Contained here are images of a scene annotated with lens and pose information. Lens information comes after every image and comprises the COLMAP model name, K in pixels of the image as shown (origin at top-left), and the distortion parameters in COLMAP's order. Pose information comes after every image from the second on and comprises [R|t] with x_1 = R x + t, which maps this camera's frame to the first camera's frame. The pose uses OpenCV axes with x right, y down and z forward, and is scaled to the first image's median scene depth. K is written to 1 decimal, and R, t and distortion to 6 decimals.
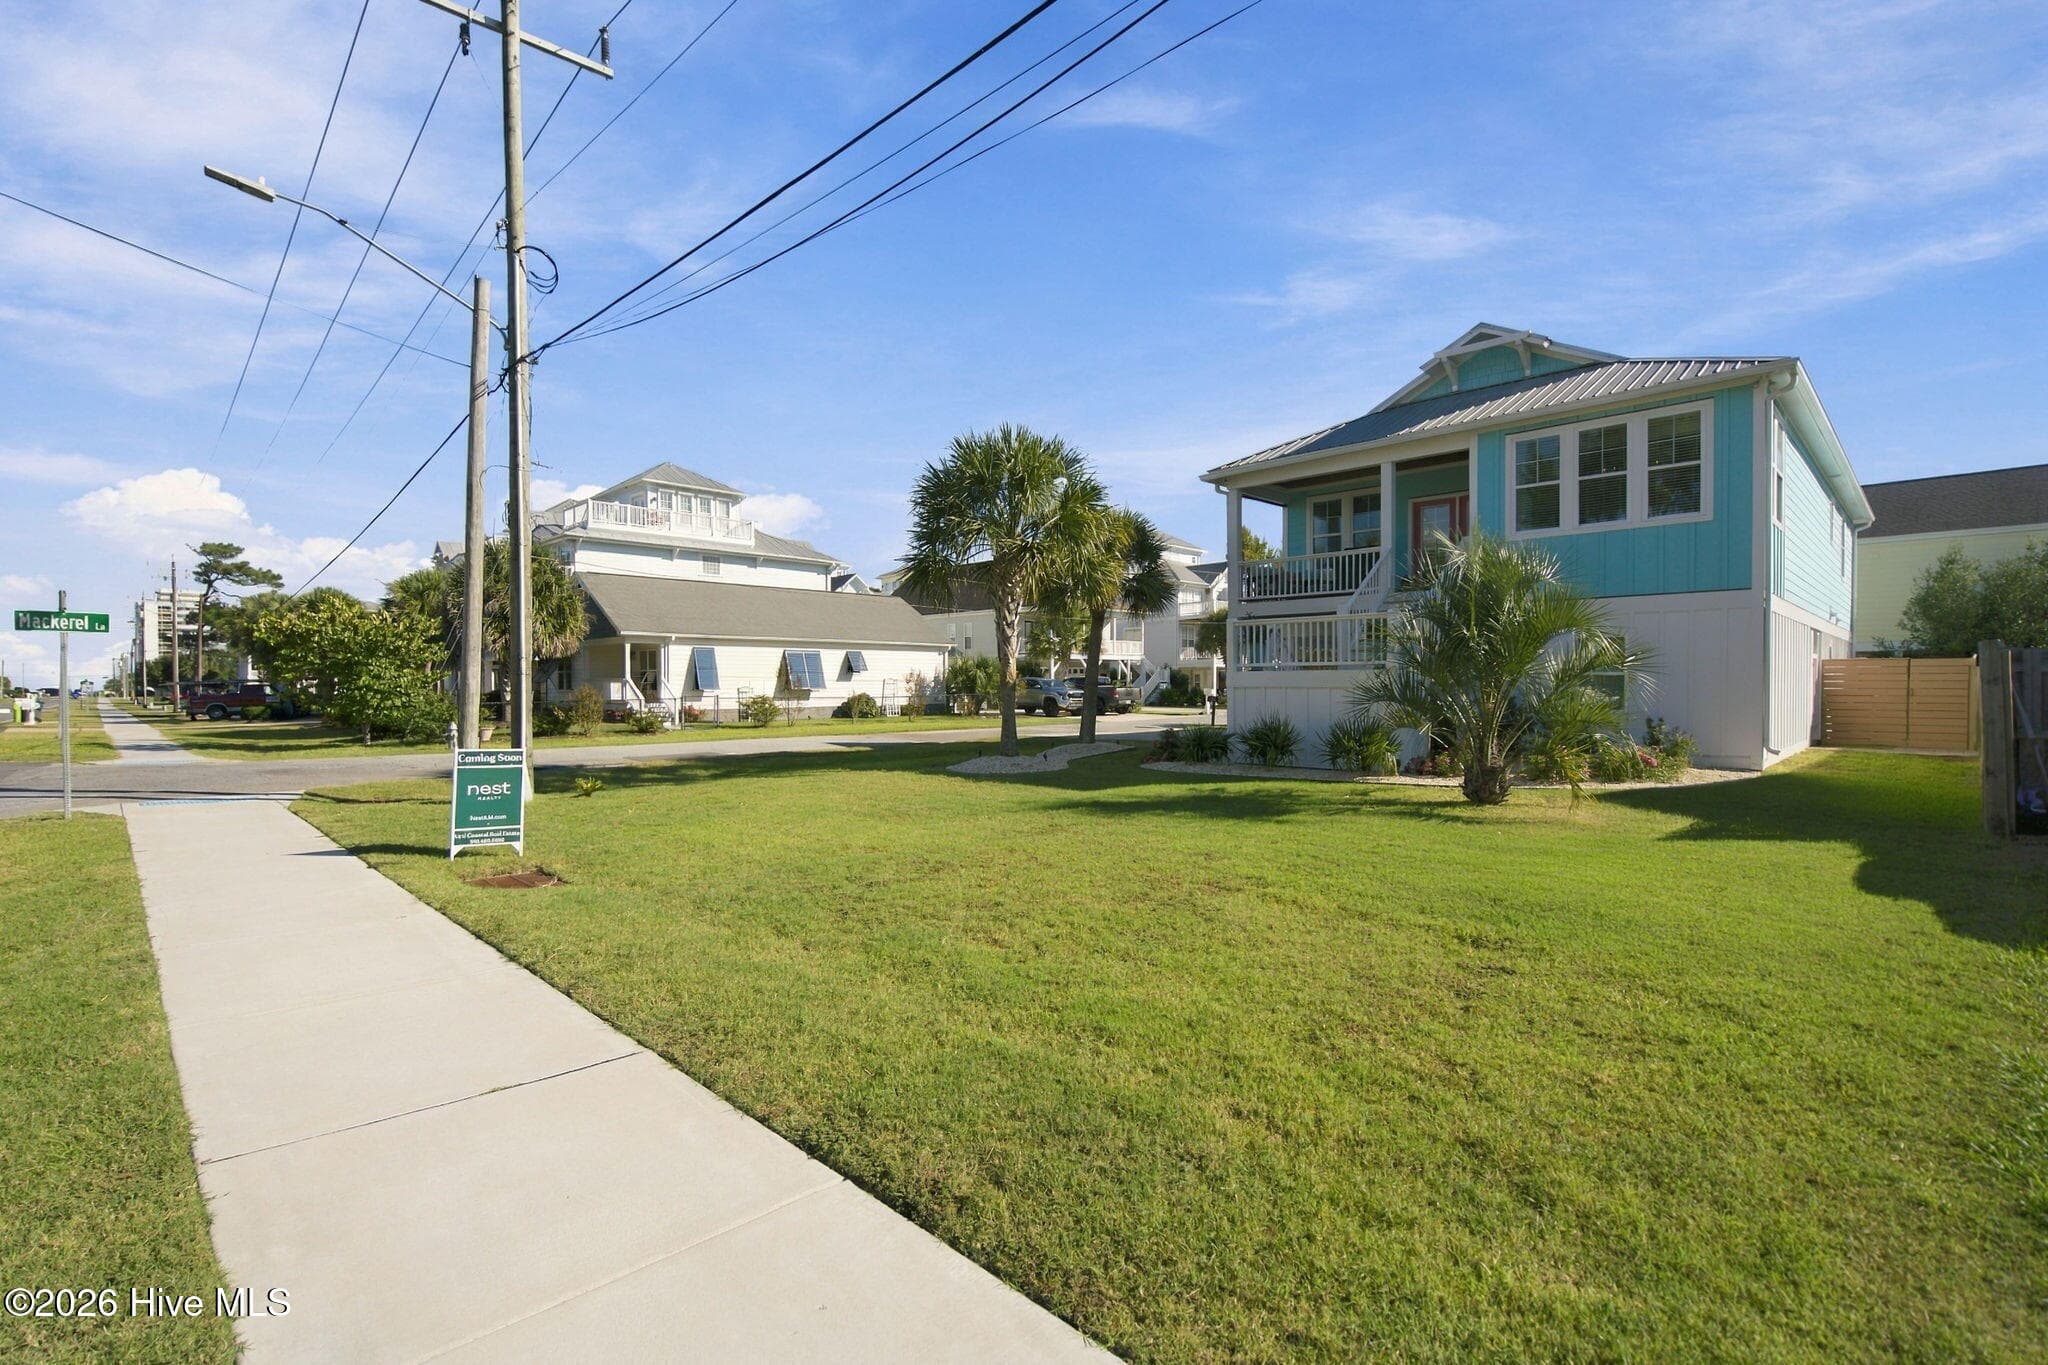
lens RADIAL K [[923.1, 0, 1016.2], [0, 923.1, 702.3], [0, 0, 1]] dist [0.002556, -0.000585]
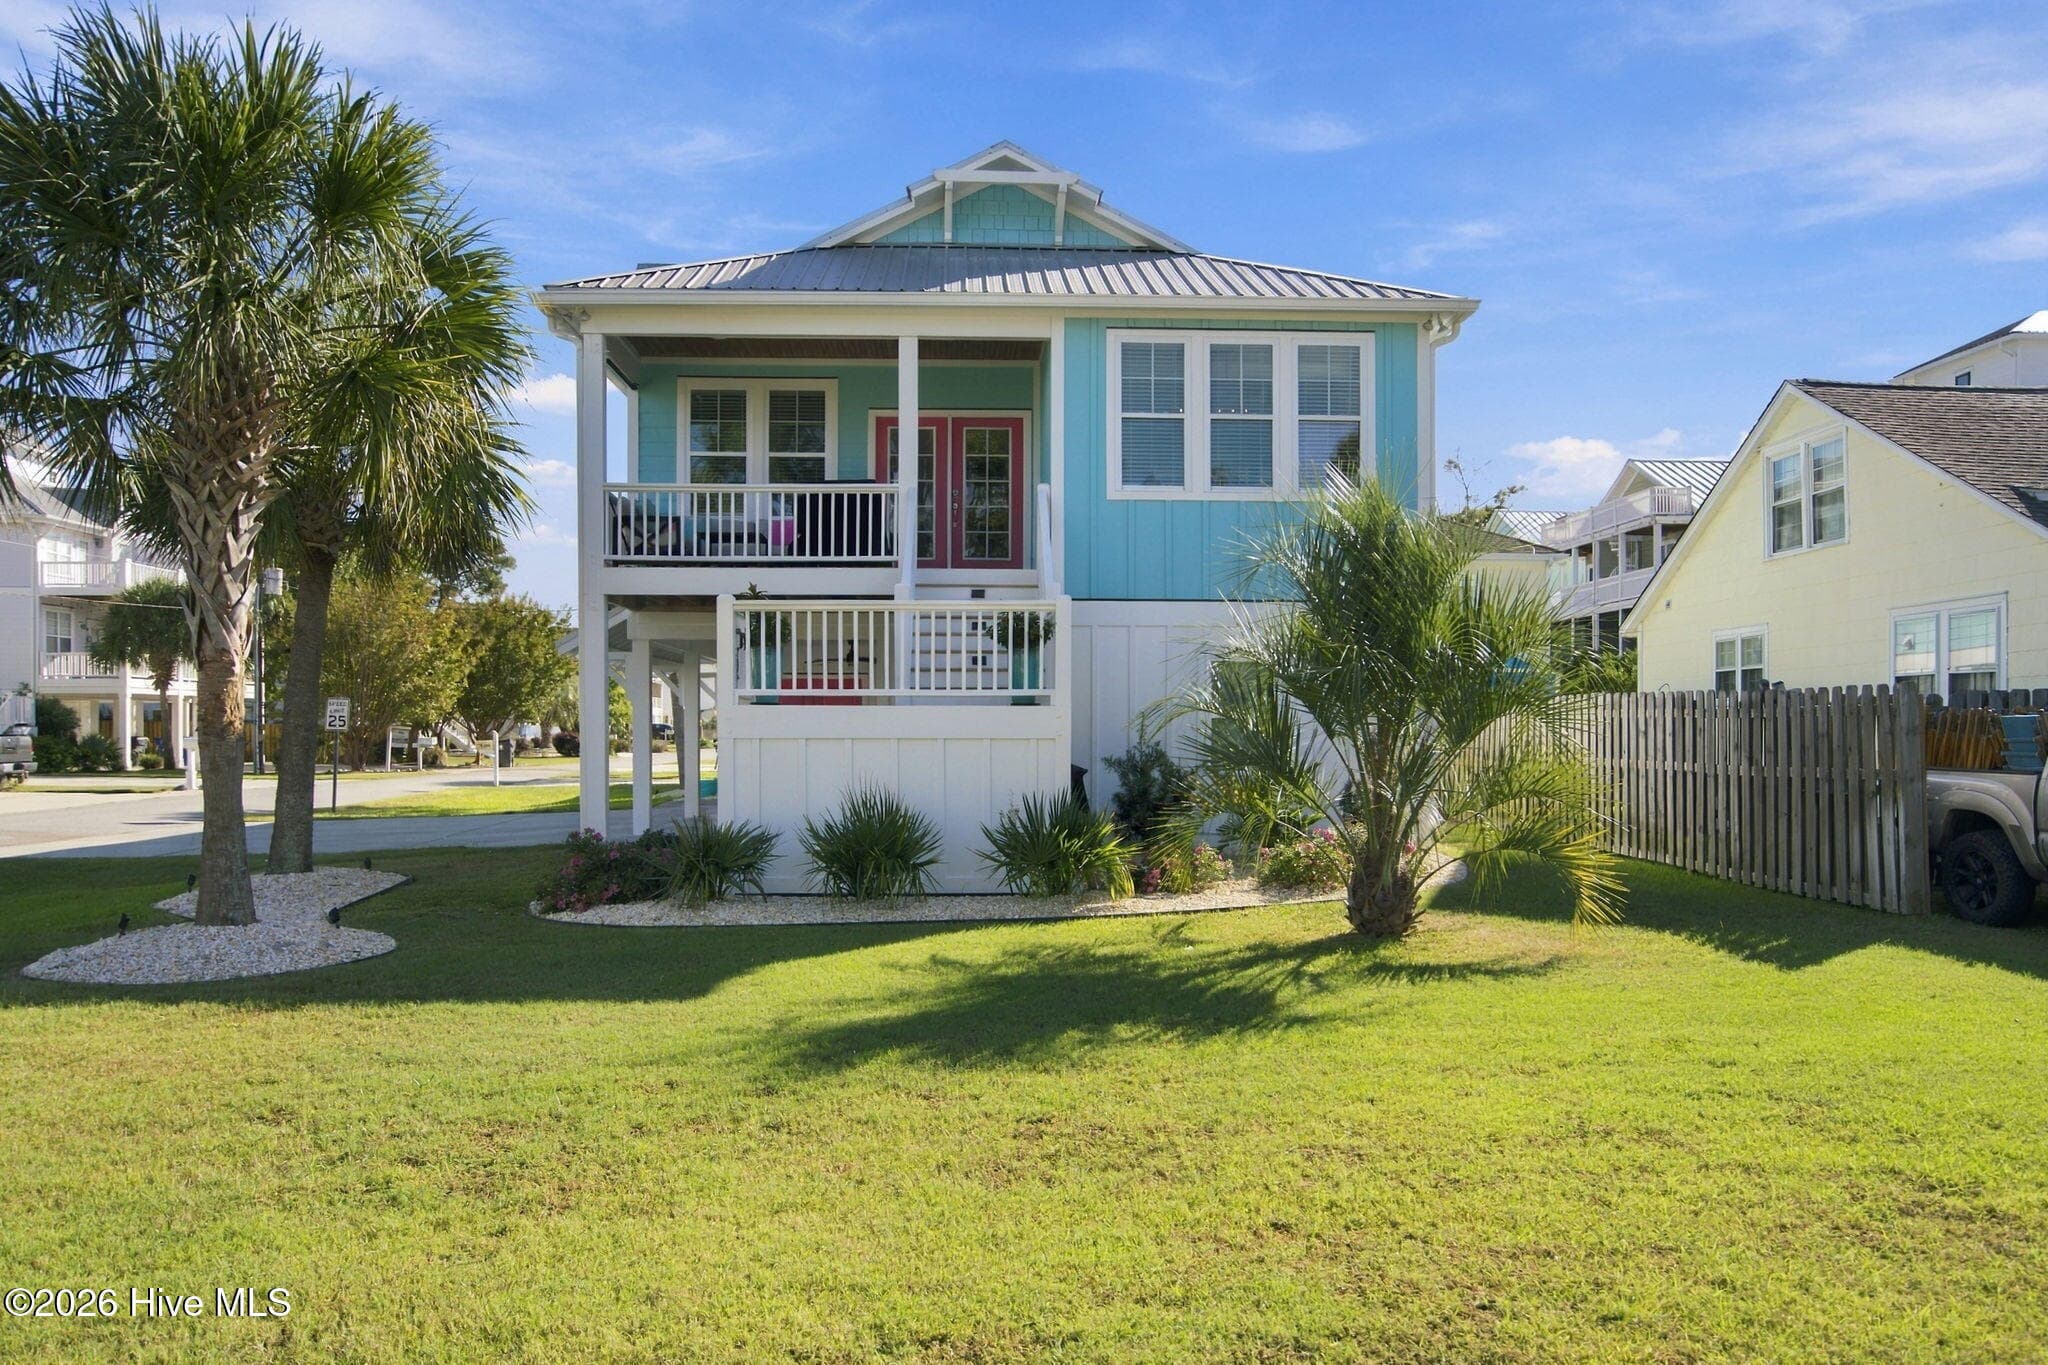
lens RADIAL K [[1531.2, 0, 1019.2], [0, 1531.2, 695.0], [0, 0, 1]] dist [-0.022872, 0.000373]
pose [[0.673863, 0.019063, 0.738611, -0.213511], [0.011685, 0.999267, -0.036451, -0.006179], [-0.738764, 0.033193, 0.673146, 0.298206]]
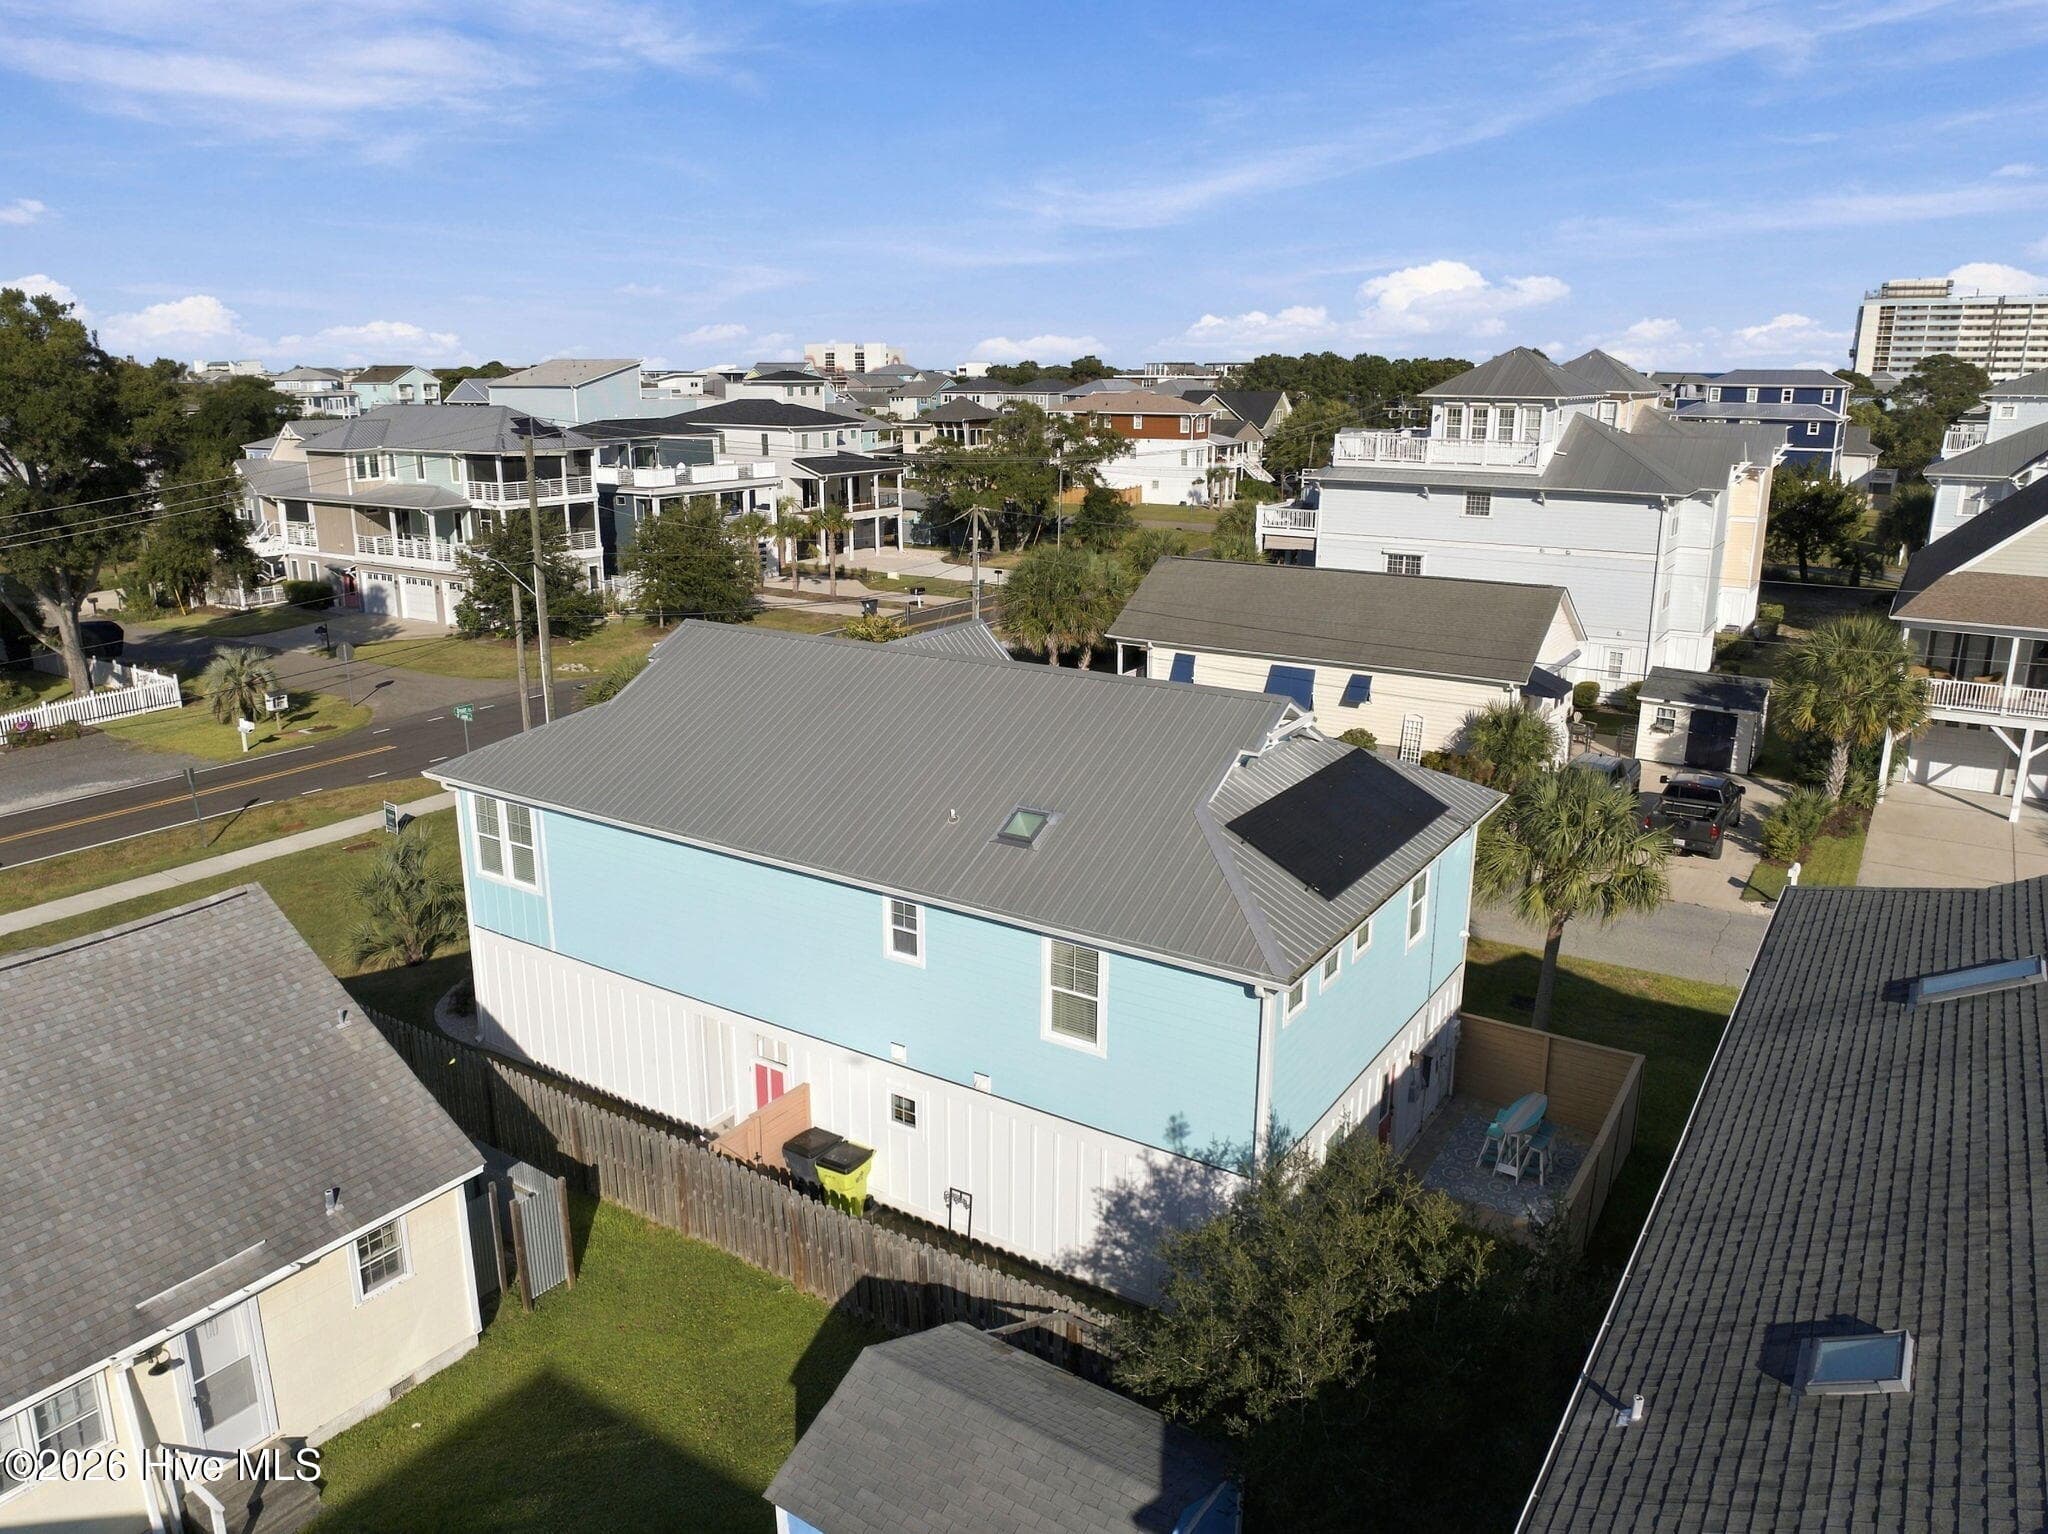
lens RADIAL K [[1440.5, 0, 1012.4], [0, 1440.5, 764.2], [0, 0, 1]] dist [-0.030534, -0.013409]
pose [[0.199574, 0.259969, -0.944768, 2.010011], [-0.012490, 0.964761, 0.262832, -0.633077], [0.979803, -0.040654, 0.195788, 0.957708]]
